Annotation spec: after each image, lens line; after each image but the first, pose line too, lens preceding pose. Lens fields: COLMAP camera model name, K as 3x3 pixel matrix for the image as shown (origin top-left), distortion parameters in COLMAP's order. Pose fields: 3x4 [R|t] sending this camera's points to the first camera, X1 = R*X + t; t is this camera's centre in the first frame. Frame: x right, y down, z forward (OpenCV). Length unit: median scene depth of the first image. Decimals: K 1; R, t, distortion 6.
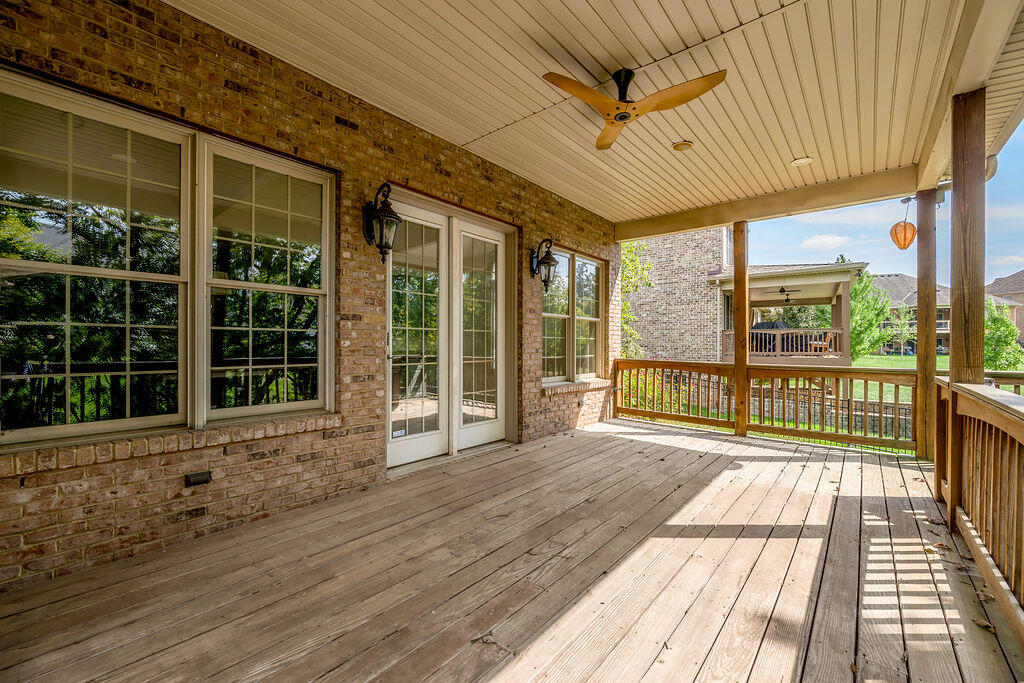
lens RADIAL K [[405.7, 0, 510.8], [0, 405.7, 342.6], [0, 0, 1]] dist [0.000867, 0.000045]
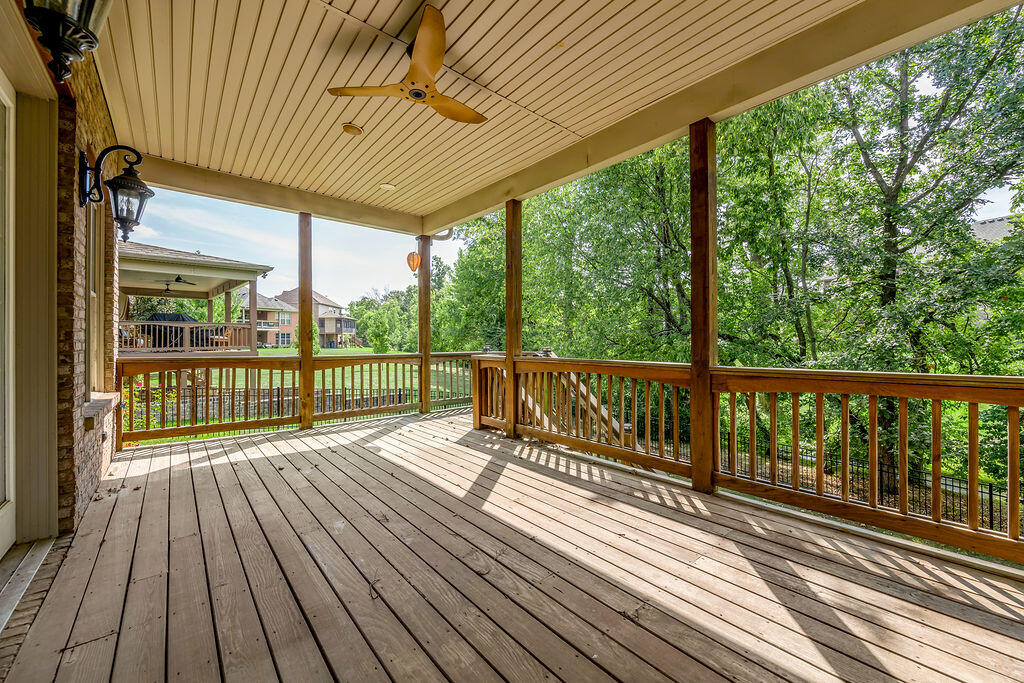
lens RADIAL K [[405.7, 0, 511.0], [0, 405.7, 343.5], [0, 0, 1]] dist [0.000867, 0.000045]
pose [[0.152479, -0.009564, 0.988260, -0.645452], [-0.004265, 0.999937, 0.010335, 0.013261], [-0.988298, -0.005791, 0.152428, 0.656708]]
